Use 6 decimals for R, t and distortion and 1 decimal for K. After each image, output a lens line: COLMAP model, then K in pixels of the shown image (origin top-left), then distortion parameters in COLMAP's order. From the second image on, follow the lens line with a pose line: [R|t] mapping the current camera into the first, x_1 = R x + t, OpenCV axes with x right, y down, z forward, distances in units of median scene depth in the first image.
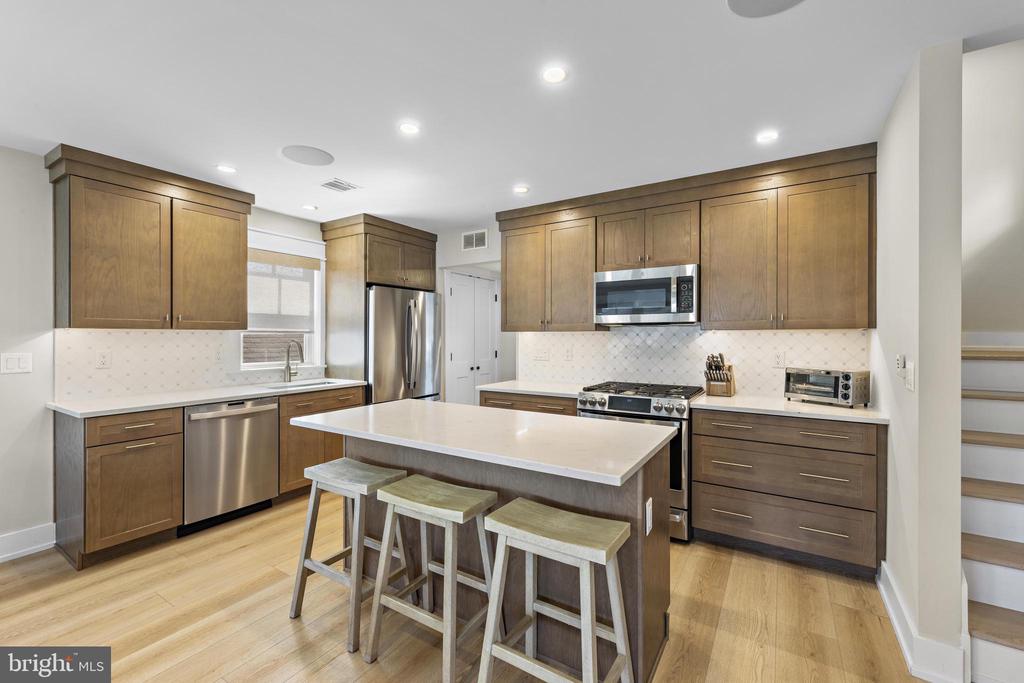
lens RADIAL K [[426.3, 0, 514.1], [0, 426.3, 337.2], [0, 0, 1]] dist [0.001075, 0.000070]
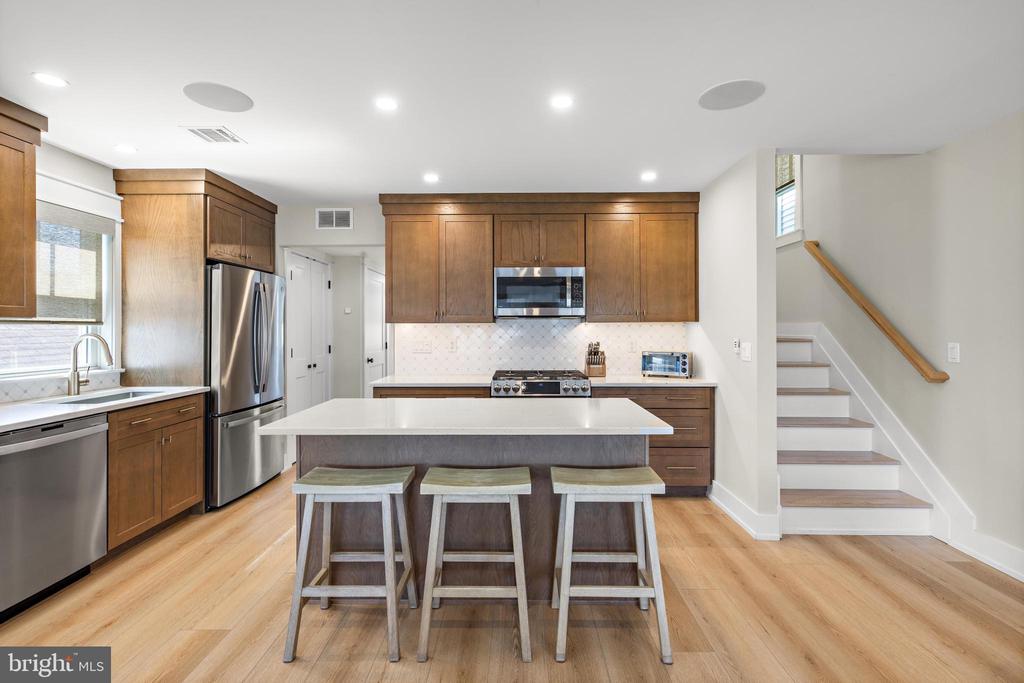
lens RADIAL K [[466.4, 0, 510.5], [0, 466.4, 328.5], [0, 0, 1]] dist [0.002100, 0.000252]
pose [[0.854811, -0.001589, 0.518938, -0.395024], [0.003958, 0.999986, -0.003457, 0.004051], [-0.518925, 0.005009, 0.854805, -0.009616]]
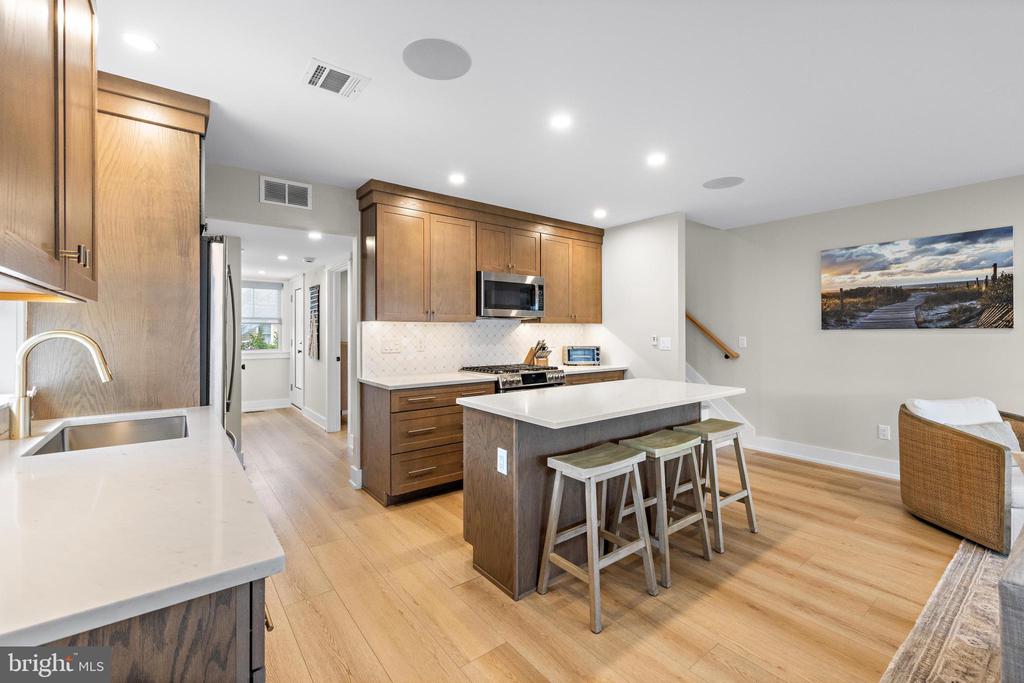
lens RADIAL K [[440.8, 0, 513.1], [0, 440.8, 330.7], [0, 0, 1]] dist [0.000653, 0.000040]
pose [[0.343136, 0.000030, 0.939286, -0.931046], [0.003155, 0.999994, -0.001184, 0.010244], [-0.939280, 0.003369, 0.343134, 0.538940]]
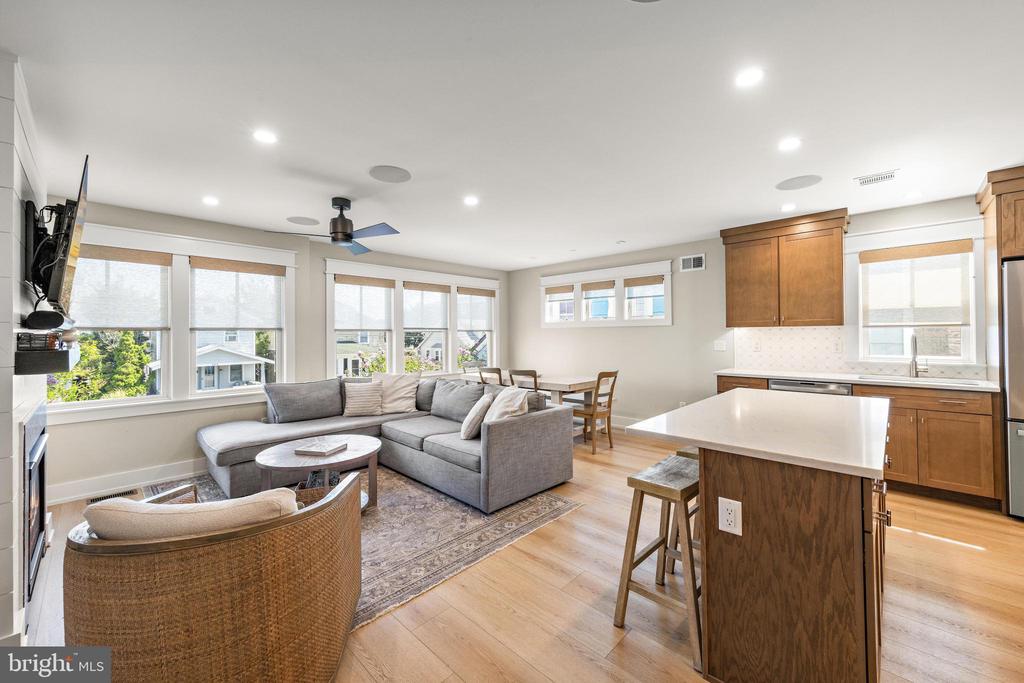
lens RADIAL K [[405.6, 0, 512.0], [0, 405.6, 341.5], [0, 0, 1]] dist [-0.000559, -0.000048]
pose [[-0.191612, 0.014737, -0.981360, 0.692569], [0.007568, 0.999880, 0.013537, 0.005963], [0.981442, -0.004833, -0.191700, 0.347981]]
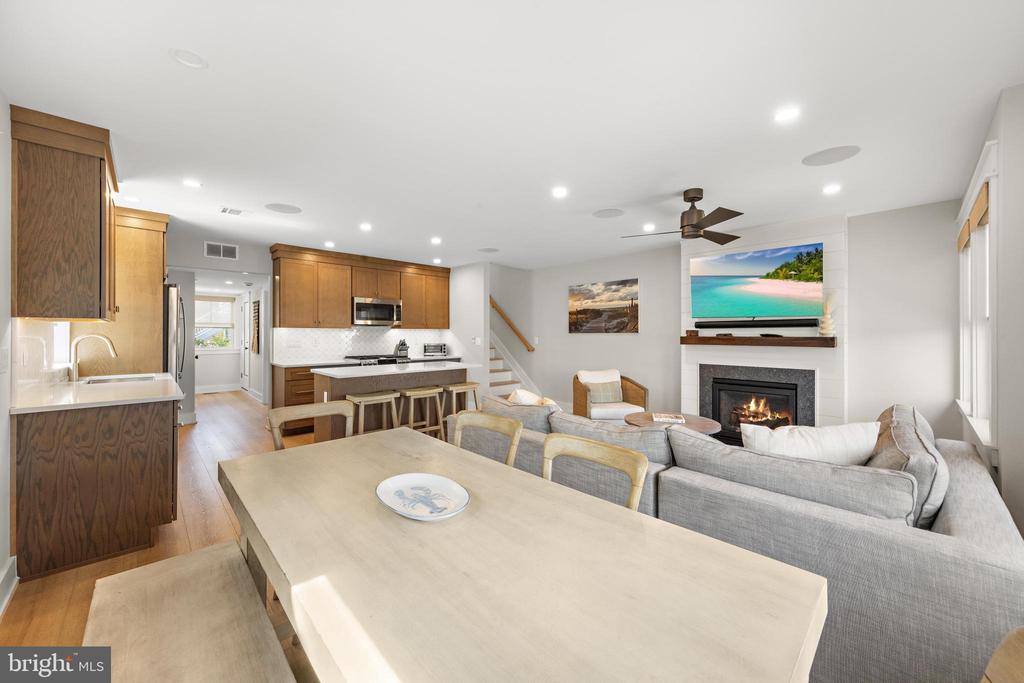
lens RADIAL K [[385.1, 0, 515.6], [0, 385.1, 333.7], [0, 0, 1]] dist [0.000423, -0.000057]
pose [[0.235287, -0.001425, 0.971925, -1.337796], [0.001678, 0.999998, 0.001060, 0.008764], [-0.971925, 0.001382, 0.235288, -0.083537]]
